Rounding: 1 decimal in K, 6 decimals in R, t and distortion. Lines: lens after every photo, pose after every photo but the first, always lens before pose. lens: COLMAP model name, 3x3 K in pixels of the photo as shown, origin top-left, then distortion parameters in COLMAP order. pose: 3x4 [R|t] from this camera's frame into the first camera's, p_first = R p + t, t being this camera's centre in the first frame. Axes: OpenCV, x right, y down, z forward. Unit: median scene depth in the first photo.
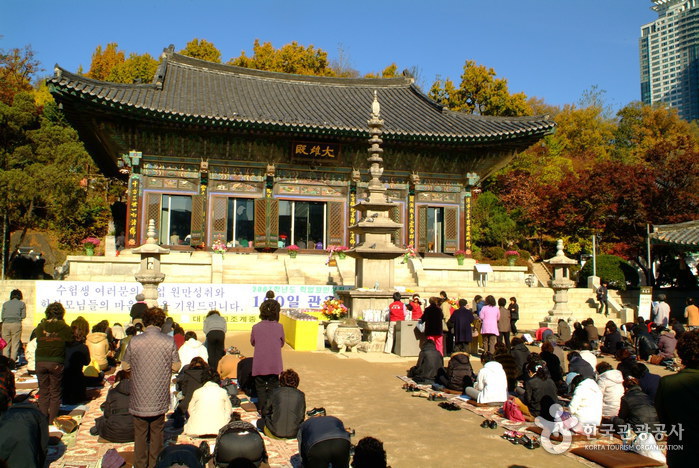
lens RADIAL K [[600.5, 0, 350.8], [0, 600.5, 233.0], [0, 0, 1]] dist [-0.011831, 0.007101]
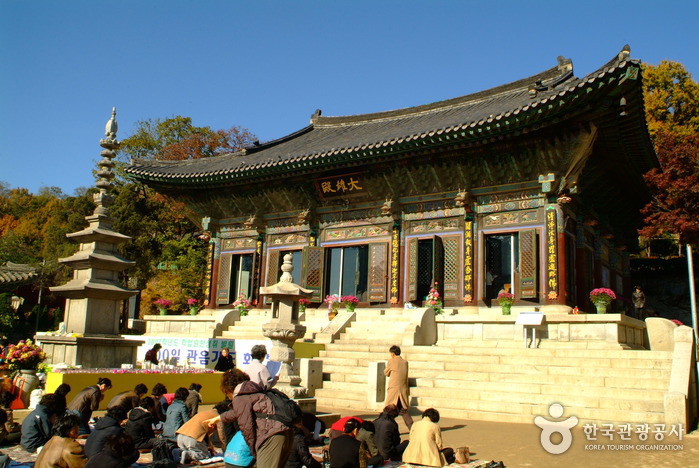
lens RADIAL K [[600.5, 0, 350.0], [0, 600.5, 237.7], [0, 0, 1]] dist [-0.011831, 0.007101]
pose [[0.679148, -0.125279, -0.723231, 0.554209], [0.039407, 0.990129, -0.134506, 0.051714], [0.732943, 0.062849, 0.677381, 0.425076]]
